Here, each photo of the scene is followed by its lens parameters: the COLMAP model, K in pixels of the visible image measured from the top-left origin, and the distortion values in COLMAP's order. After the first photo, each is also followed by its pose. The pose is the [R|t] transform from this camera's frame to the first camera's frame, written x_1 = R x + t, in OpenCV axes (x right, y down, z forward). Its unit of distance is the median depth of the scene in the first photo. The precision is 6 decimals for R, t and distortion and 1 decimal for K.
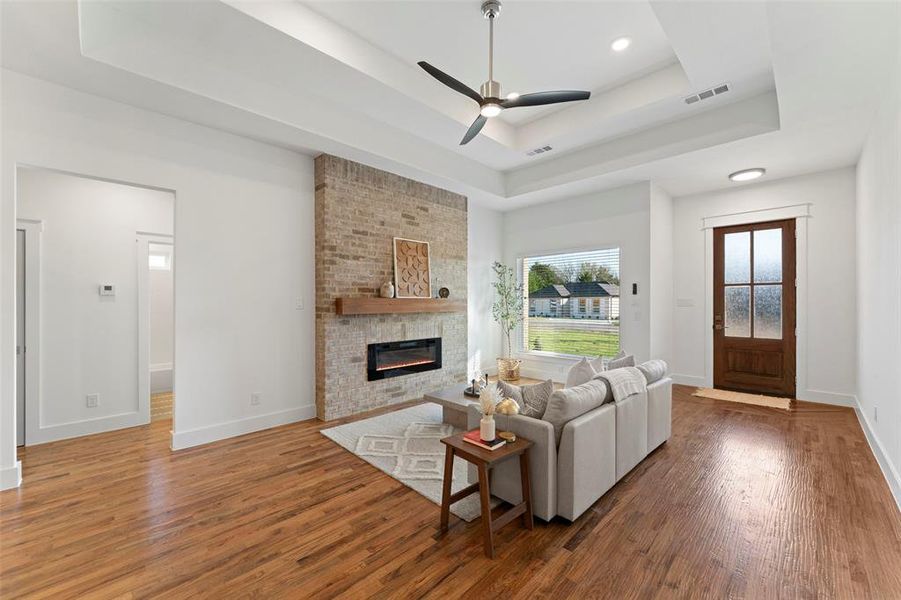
lens RADIAL K [[360.1, 0, 446.5], [0, 360.1, 301.8], [0, 0, 1]] dist [-0.003932, -0.000684]
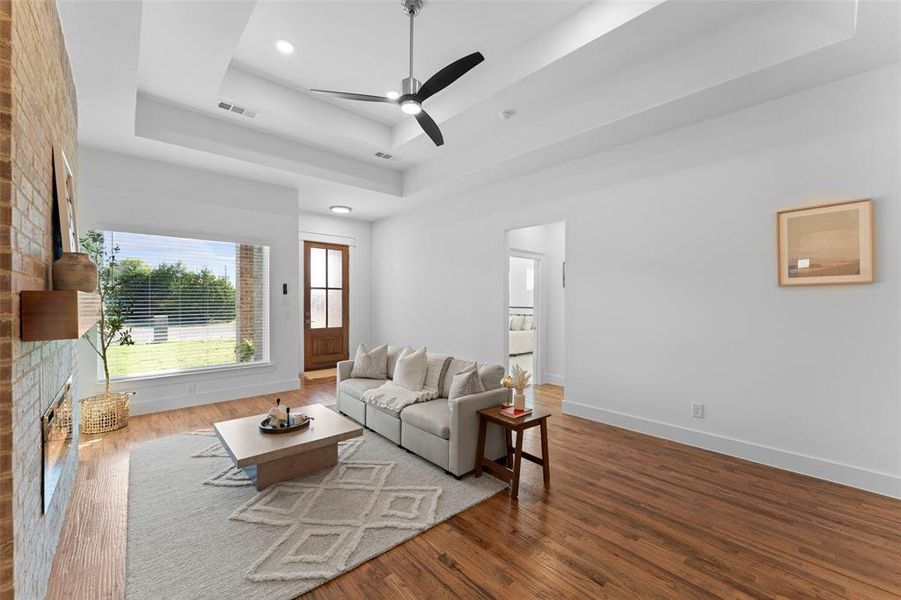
lens RADIAL K [[360.1, 0, 444.9], [0, 360.1, 299.8], [0, 0, 1]] dist [-0.003932, -0.000684]
pose [[0.056424, 0.003628, 0.998400, -0.513234], [-0.004609, 0.999984, -0.003373, -0.003089], [-0.998396, -0.004412, 0.056440, 0.511241]]
